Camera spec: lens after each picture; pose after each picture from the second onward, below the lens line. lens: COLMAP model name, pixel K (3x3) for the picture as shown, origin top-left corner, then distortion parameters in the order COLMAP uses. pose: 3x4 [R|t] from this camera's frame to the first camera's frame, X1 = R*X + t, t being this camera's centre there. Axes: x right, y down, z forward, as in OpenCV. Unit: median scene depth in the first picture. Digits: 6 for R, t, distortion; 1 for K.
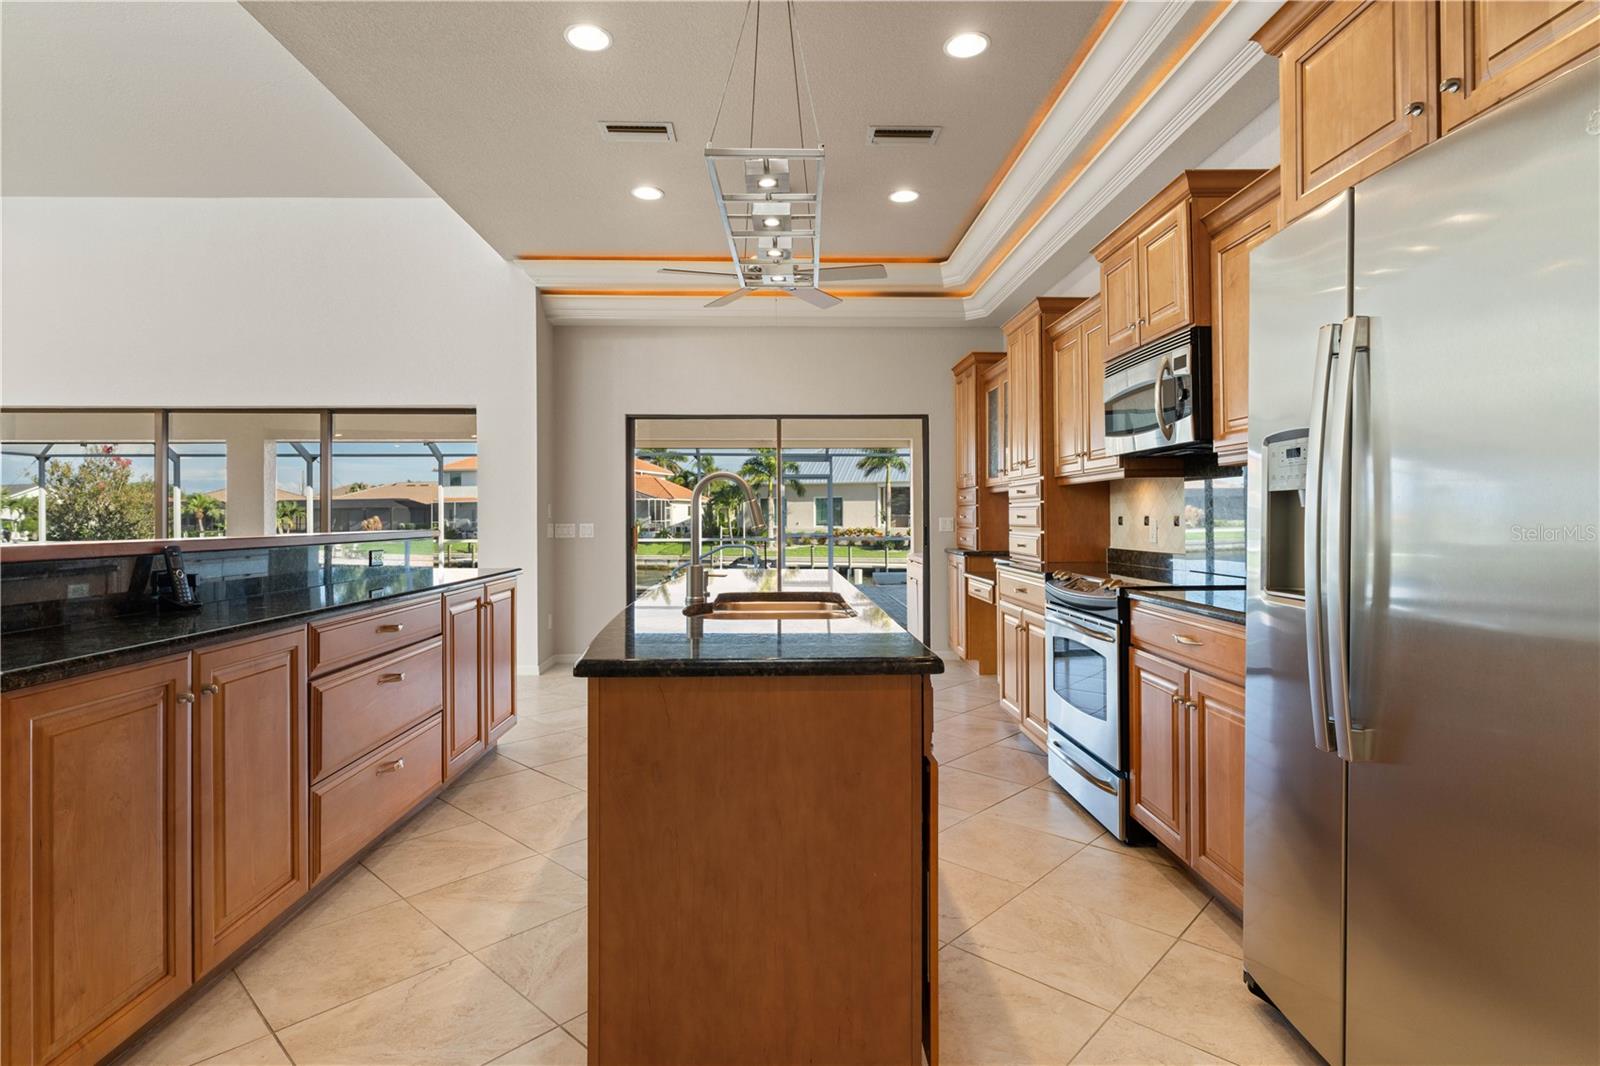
lens RADIAL K [[808.5, 0, 802.4], [0, 808.5, 515.1], [0, 0, 1]] dist [-0.000249, -0.000206]
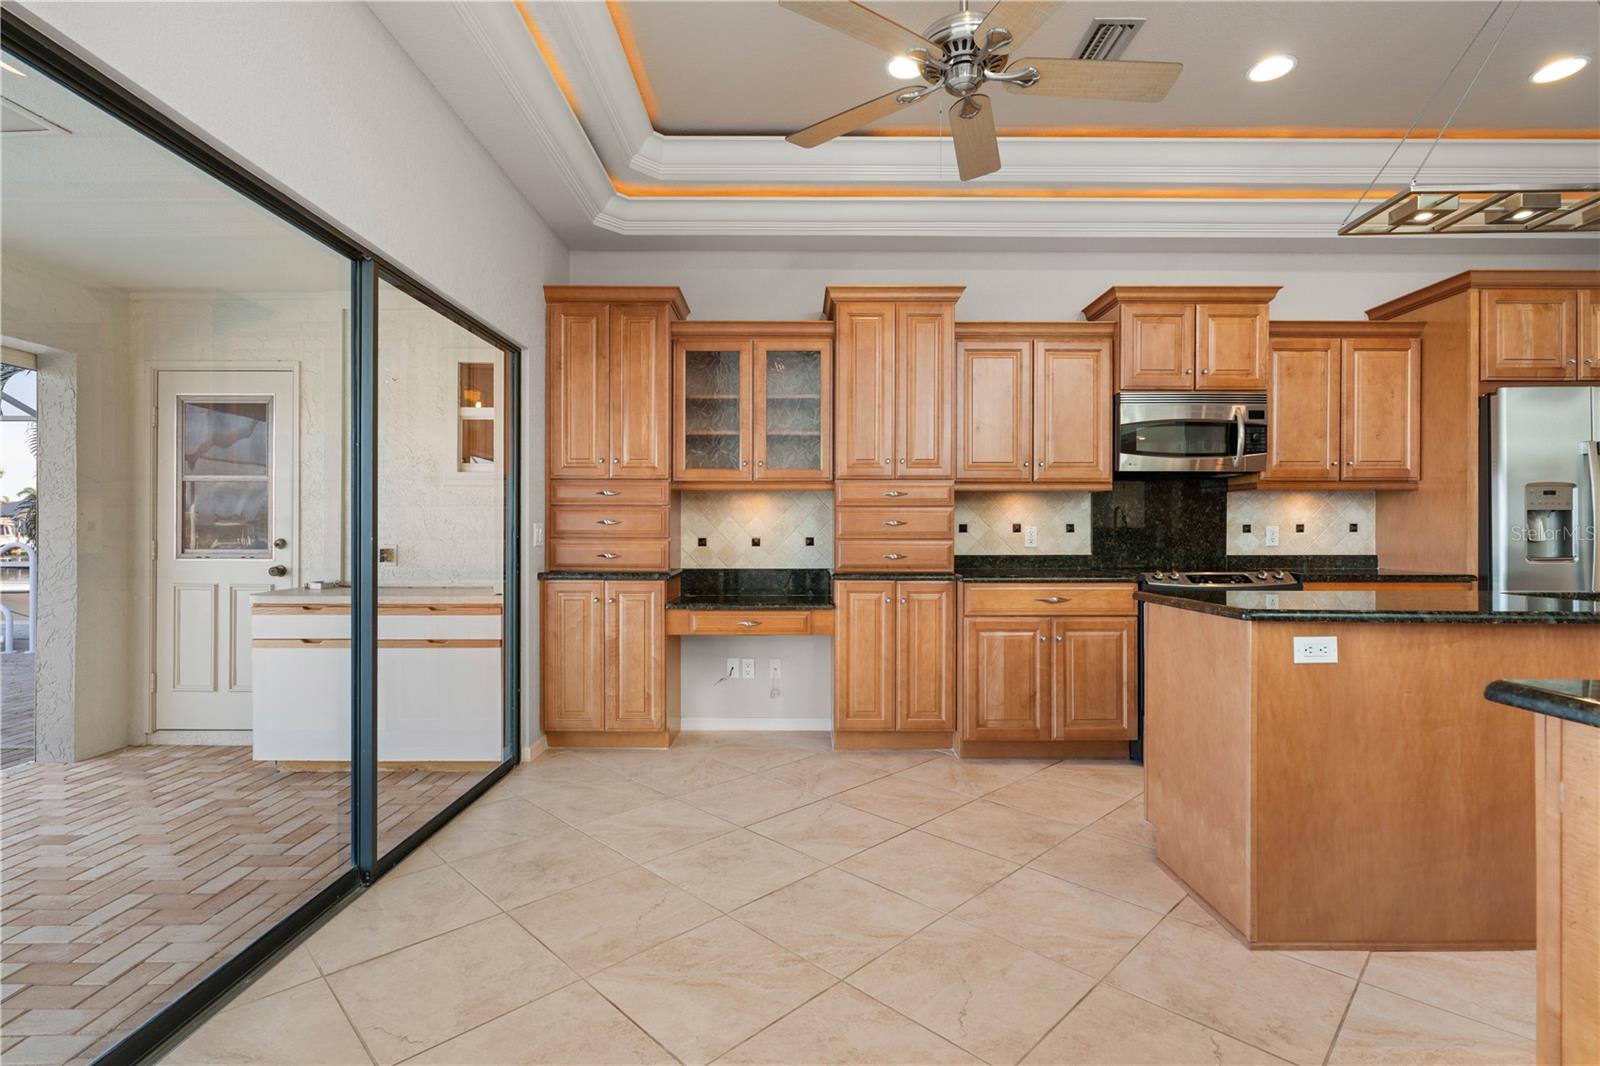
lens RADIAL K [[746.1, 0, 800.0], [0, 746.1, 533.0], [0, 0, 1]] dist [-0.010635, 0.004421]
pose [[0.034308, 0.005125, 0.999398, -0.419994], [-0.003895, 0.999980, -0.004994, 0.013902], [-0.999404, -0.003721, 0.034327, 0.851437]]
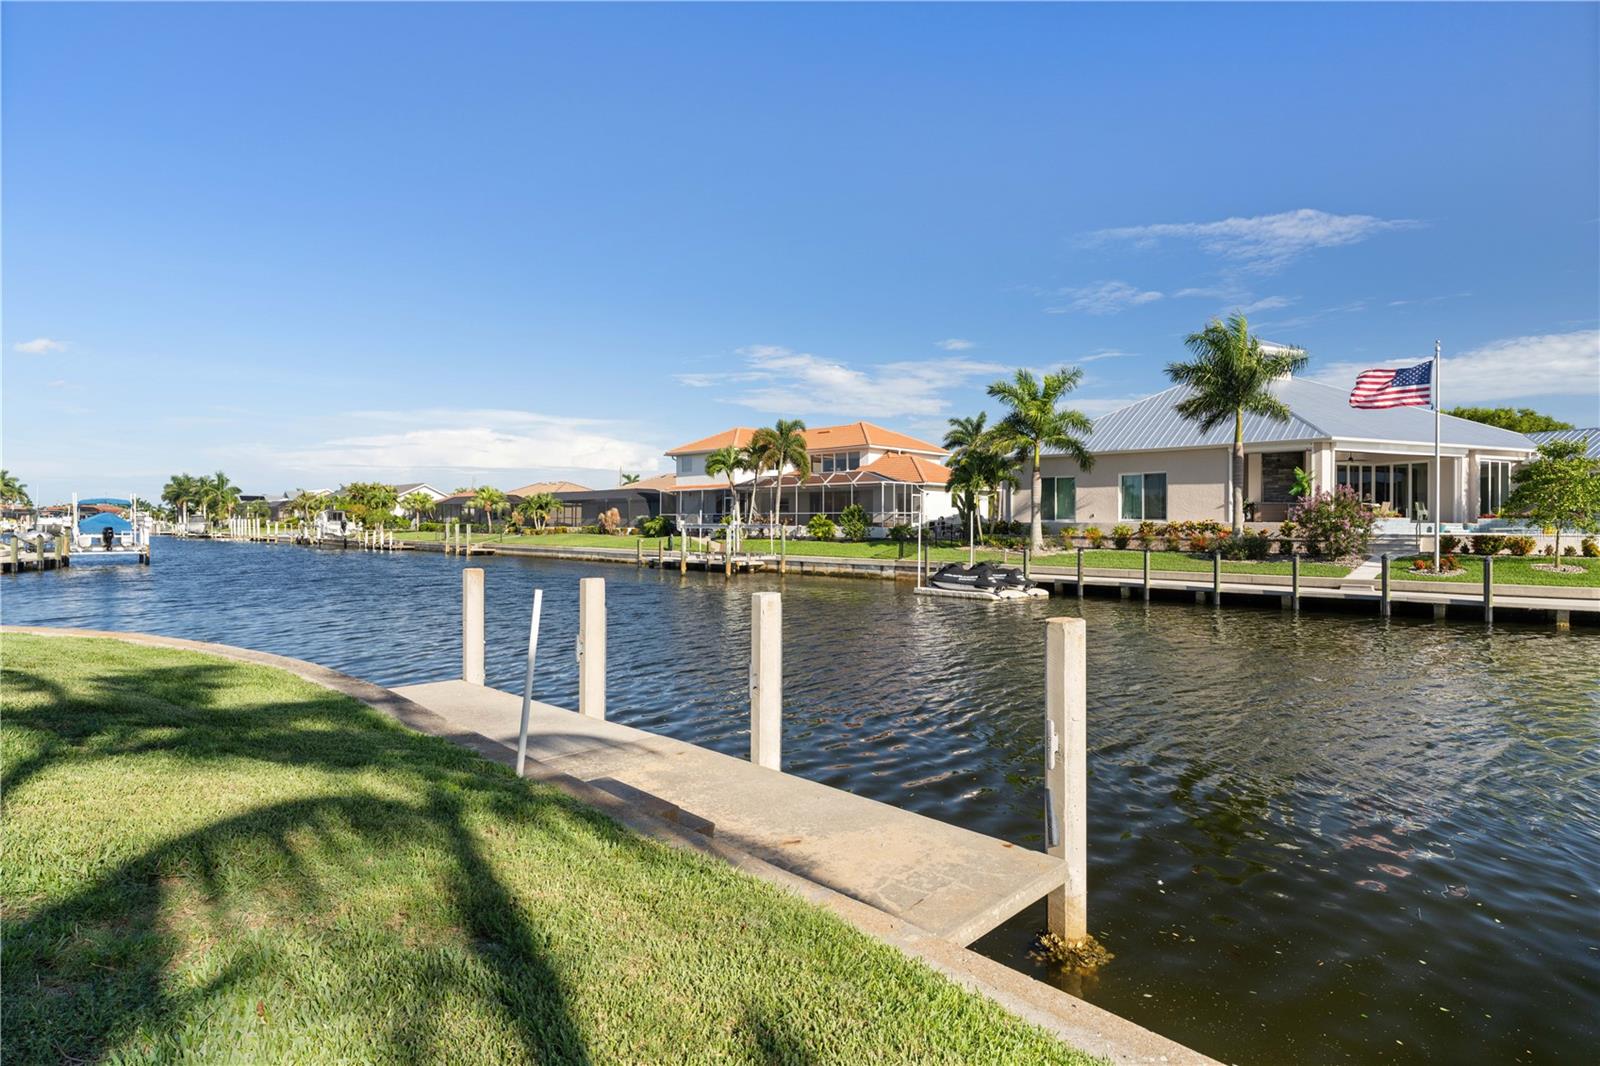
lens RADIAL K [[842.8, 0, 805.1], [0, 842.8, 521.1], [0, 0, 1]] dist [0.000530, 0.001545]
pose [[0.899778, 0.007512, -0.436283, 0.888836], [-0.008958, 0.999959, -0.001256, 0.190366], [0.436255, 0.005038, 0.899809, 3.293342]]
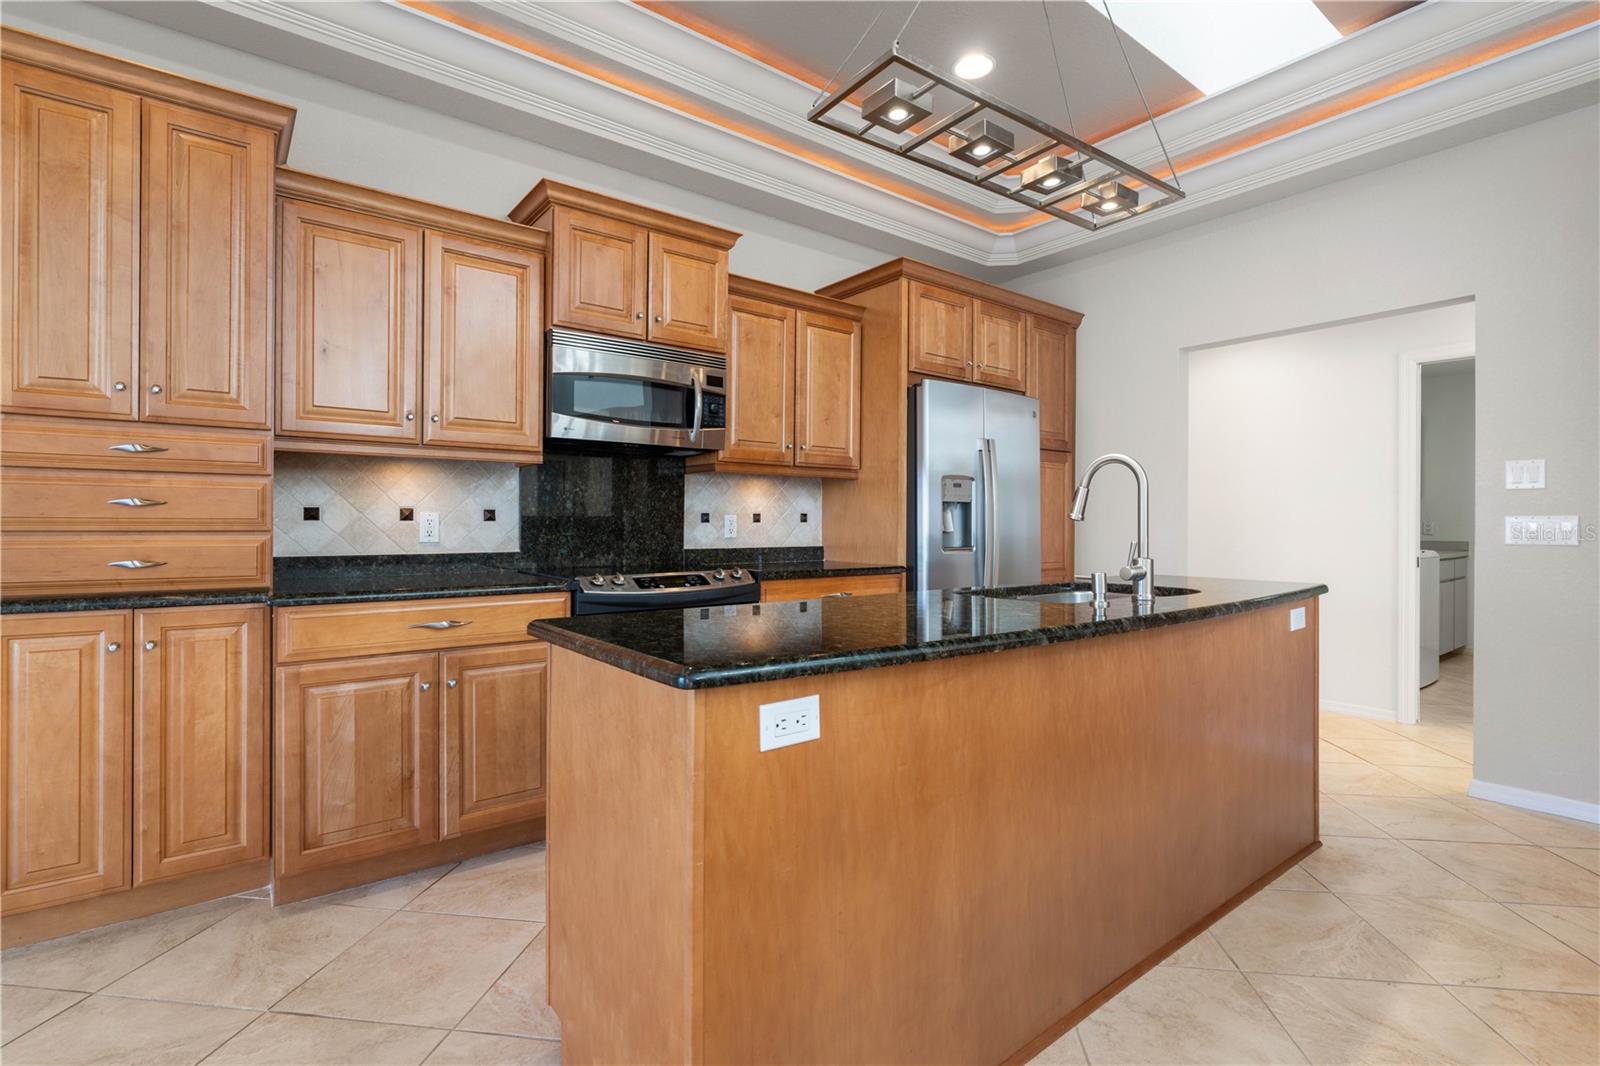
lens RADIAL K [[747.9, 0, 799.8], [0, 747.9, 525.0], [0, 0, 1]] dist [-0.001499, 0.000392]
pose [[-0.583276, 0.000722, 0.812273, -0.241860], [-0.004186, 0.999984, -0.003895, 0.012475], [-0.812263, -0.005672, -0.583264, 0.745740]]
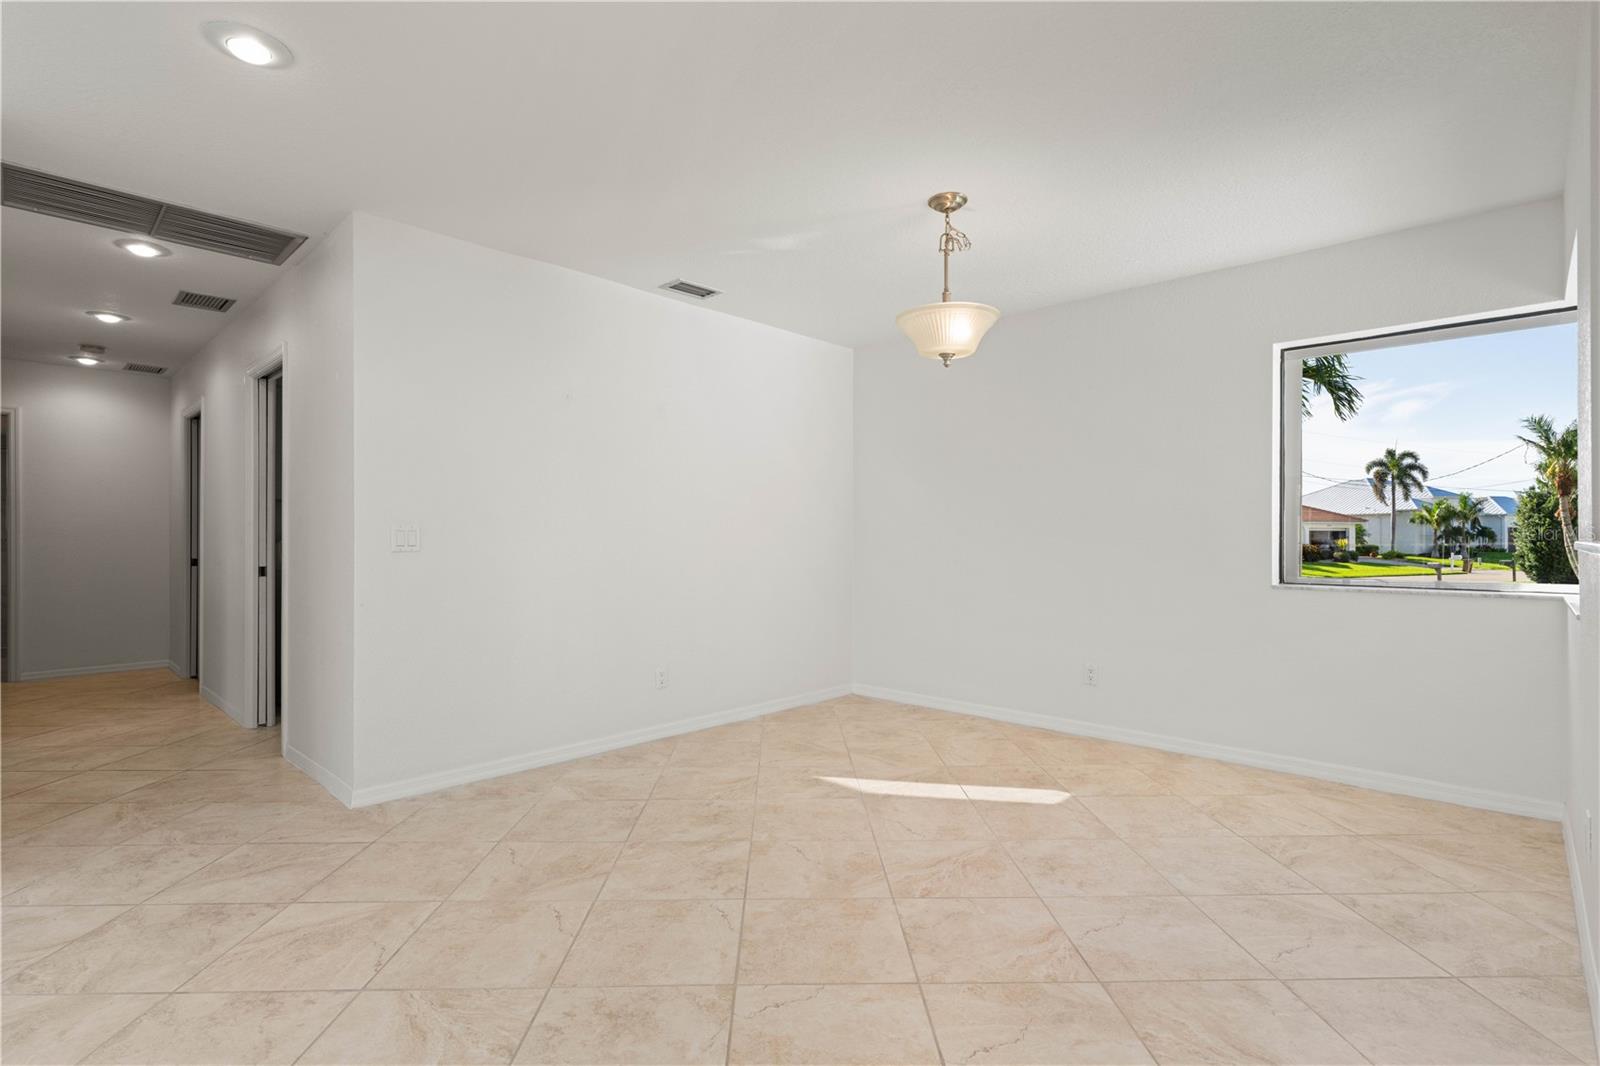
lens RADIAL K [[765.6, 0, 800.0], [0, 765.6, 533.0], [0, 0, 1]] dist [-0.004491, -0.000084]
pose [[-0.699575, 0.009650, 0.714494, -0.907044], [0.002053, 0.999932, -0.011496, 0.015422], [-0.714556, -0.006575, -0.699548, 0.006596]]
